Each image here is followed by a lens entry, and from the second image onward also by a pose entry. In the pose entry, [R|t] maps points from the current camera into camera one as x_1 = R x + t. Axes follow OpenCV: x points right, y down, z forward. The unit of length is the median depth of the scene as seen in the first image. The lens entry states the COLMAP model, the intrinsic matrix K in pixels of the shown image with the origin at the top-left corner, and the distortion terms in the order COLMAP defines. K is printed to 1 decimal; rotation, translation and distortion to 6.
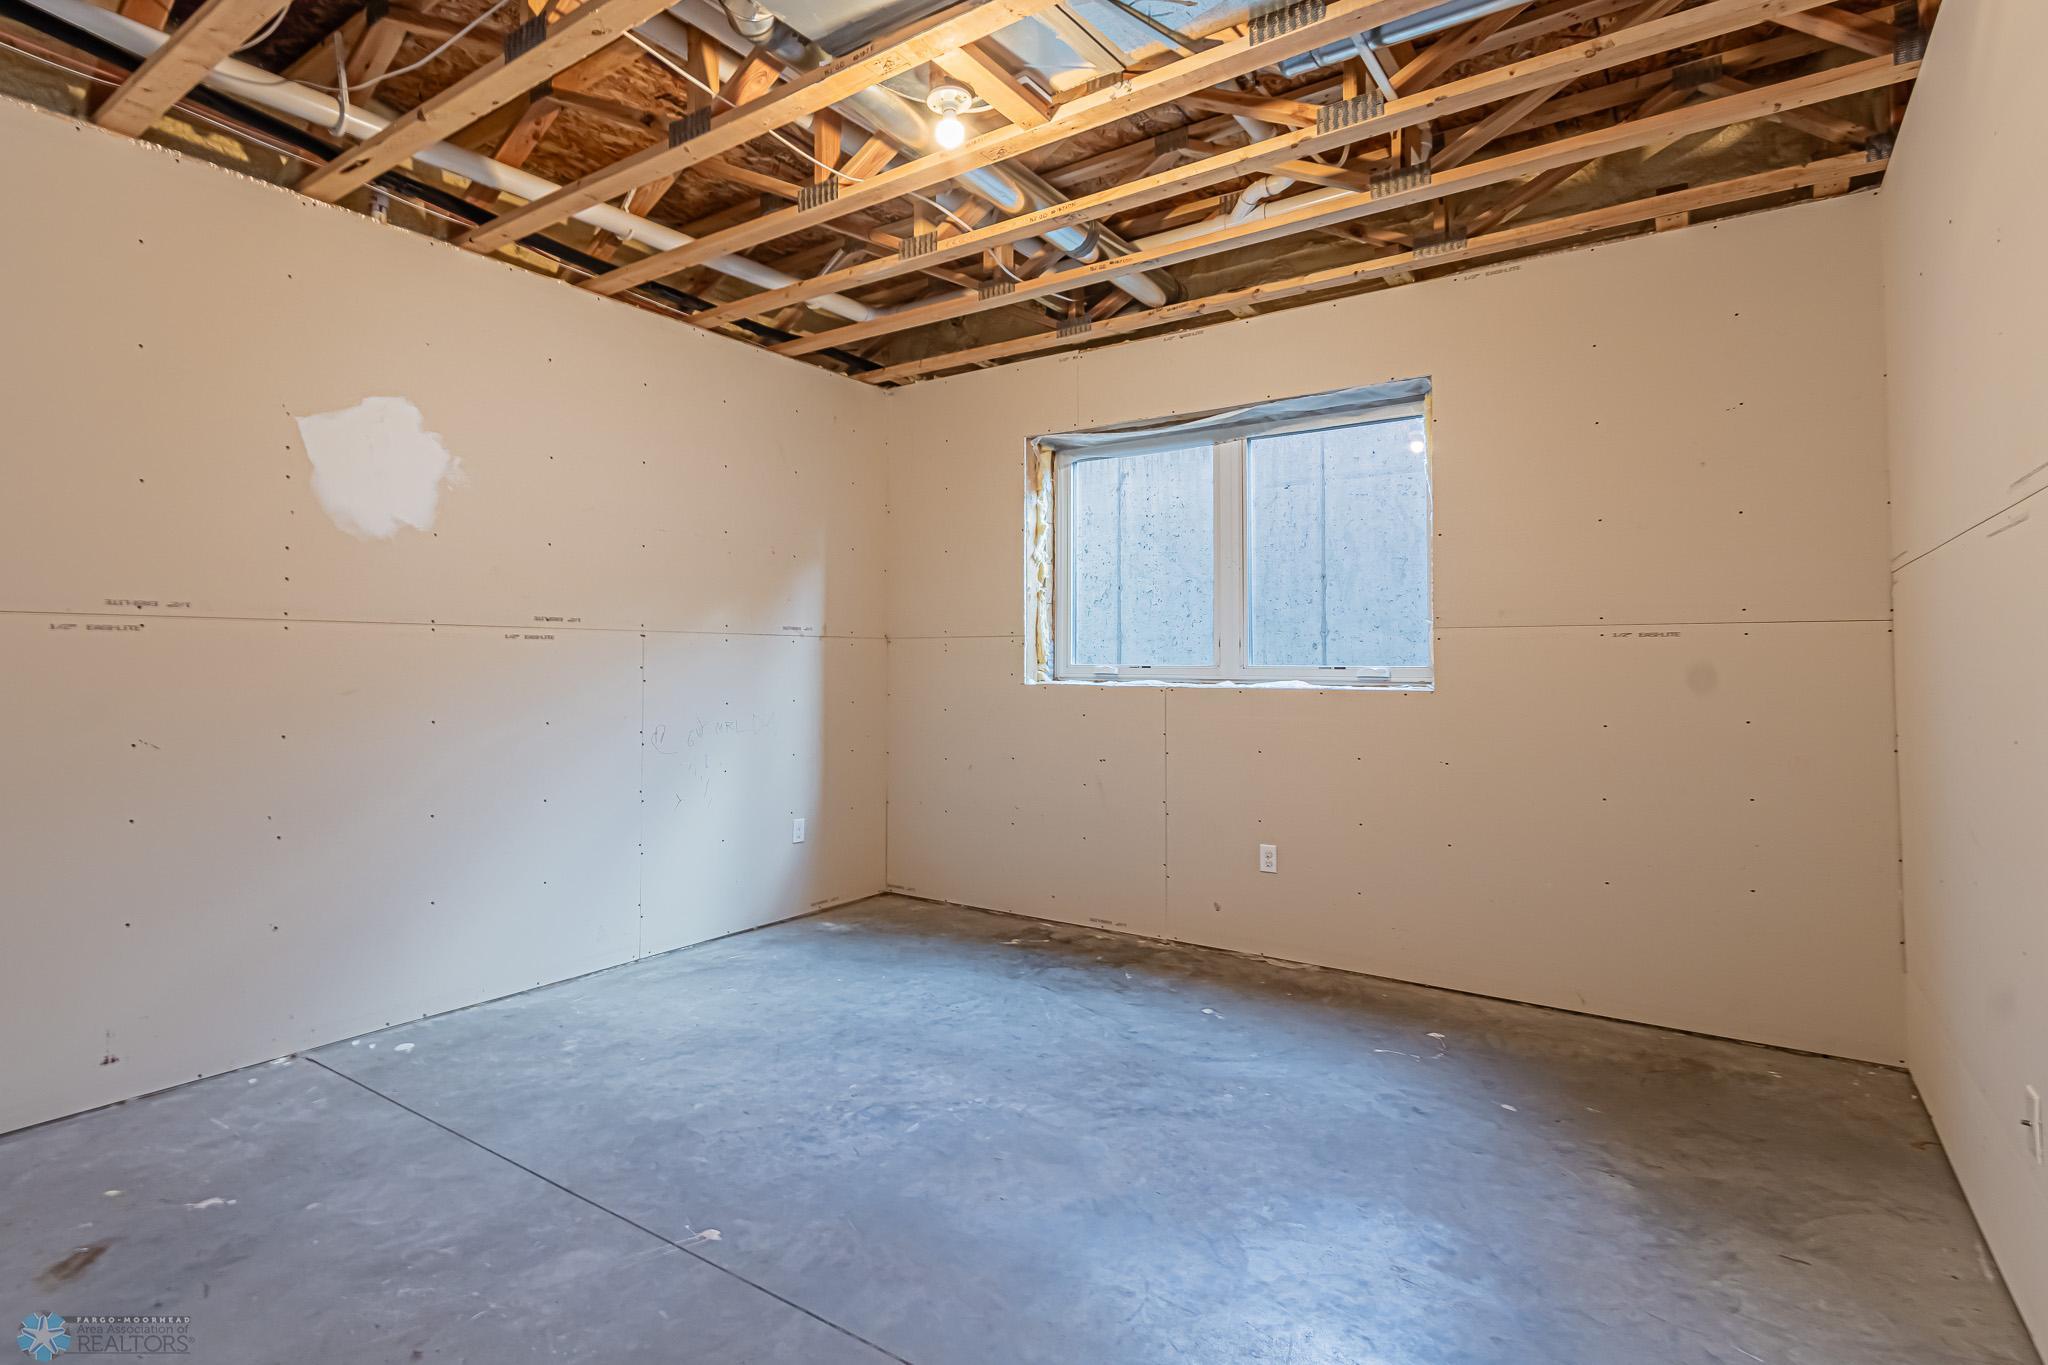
lens RADIAL K [[994.8, 0, 1025.9], [0, 994.8, 674.6], [0, 0, 1]] dist [-0.000637, 0.000510]
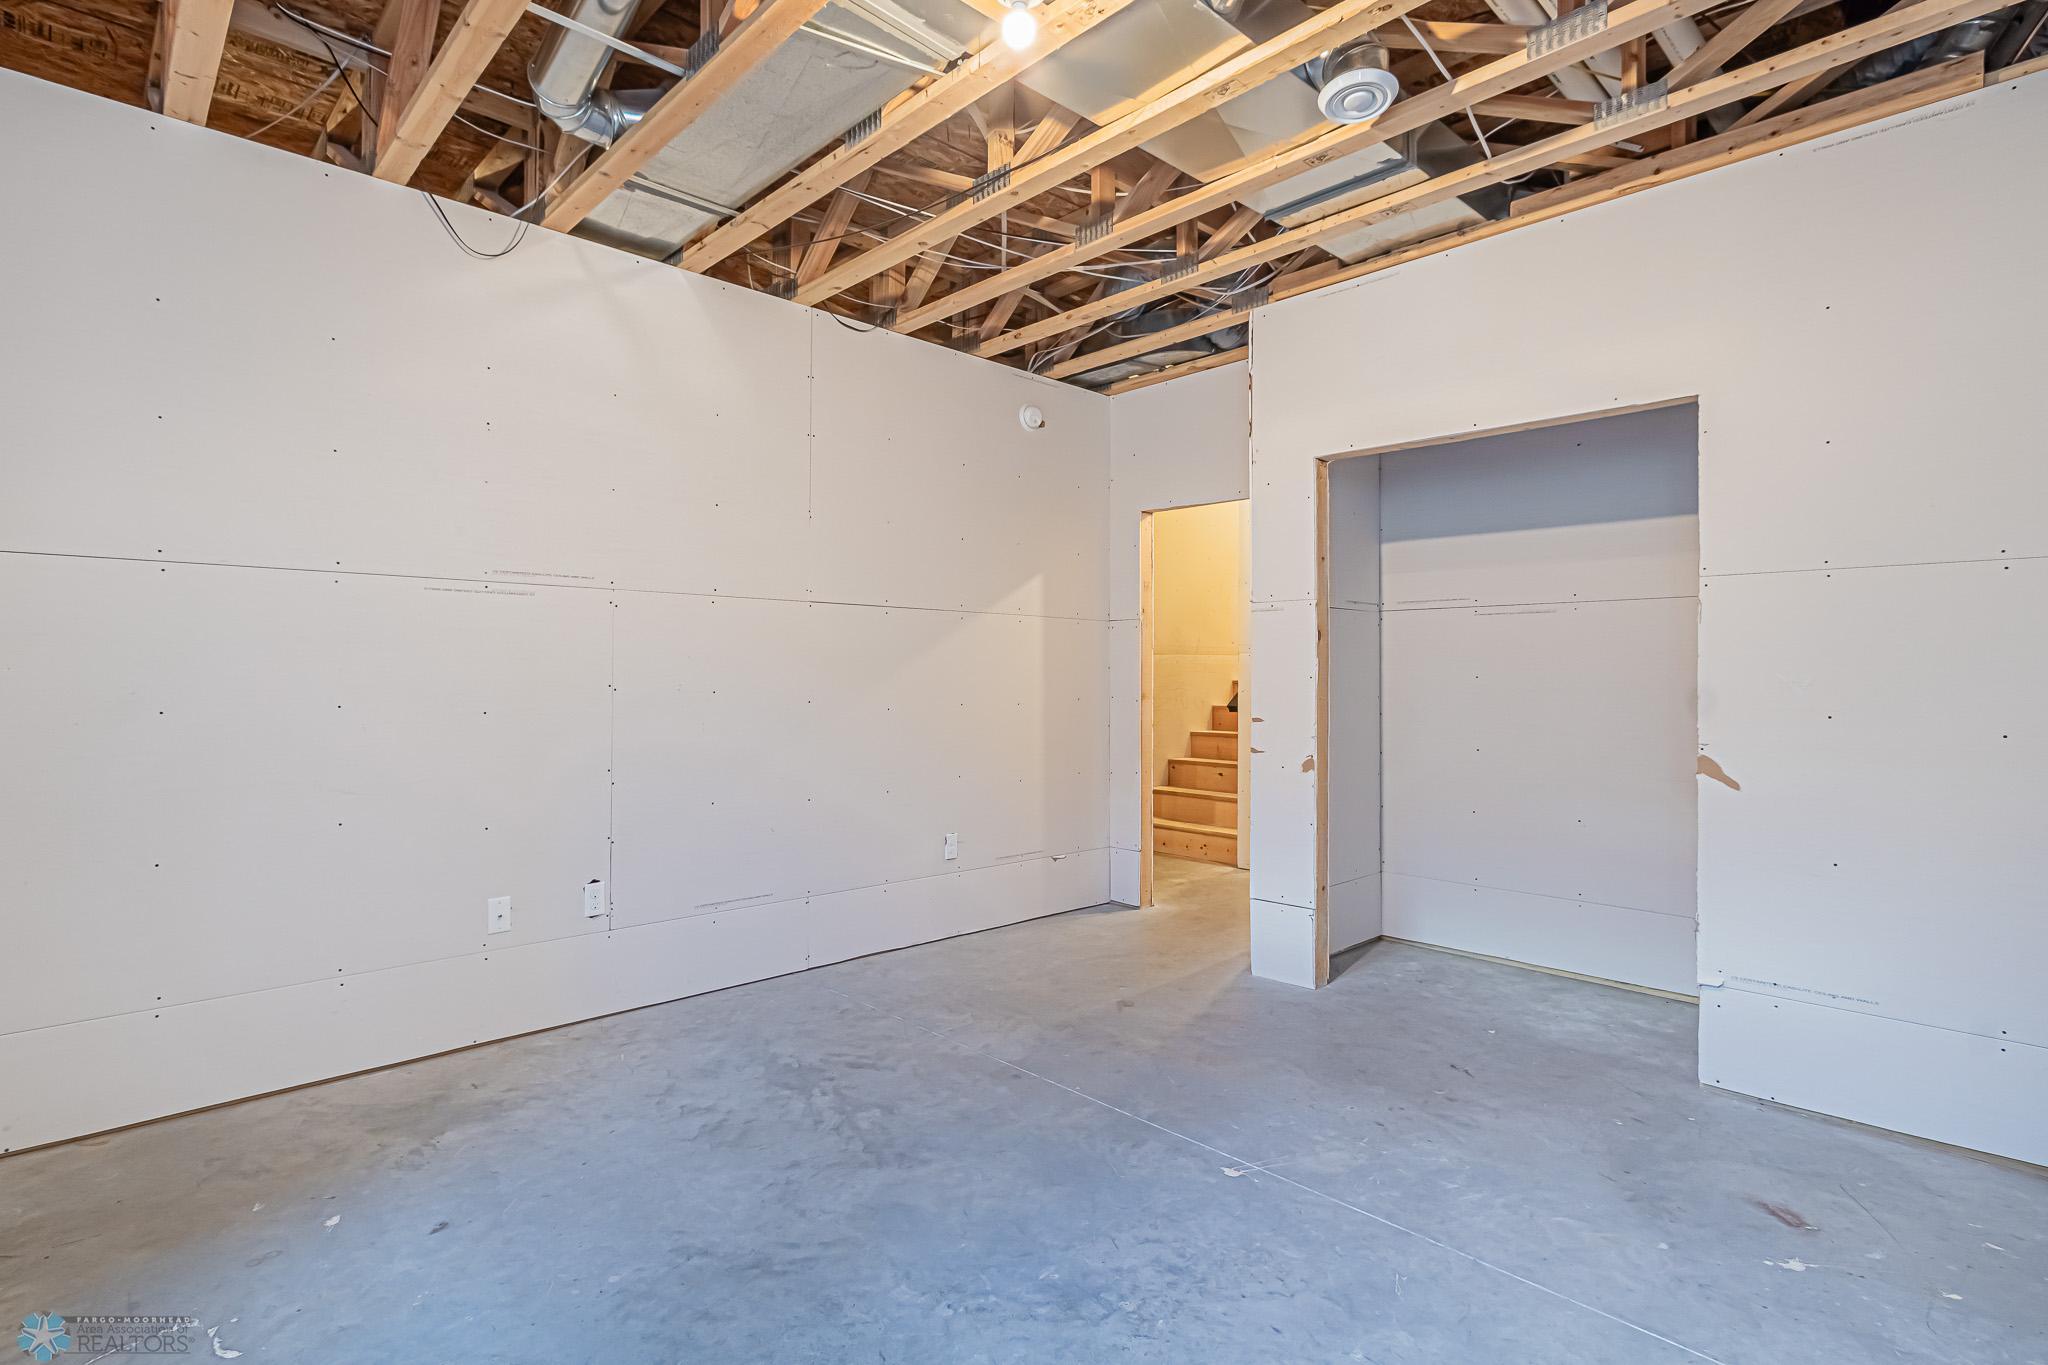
lens RADIAL K [[994.8, 0, 1025.1], [0, 994.8, 677.7], [0, 0, 1]] dist [-0.000637, 0.000510]
pose [[-0.977310, -0.005903, 0.211730, -0.294843], [-0.004198, 0.999955, 0.008501, -0.029376], [-0.211771, 0.007419, -0.977291, 2.001034]]
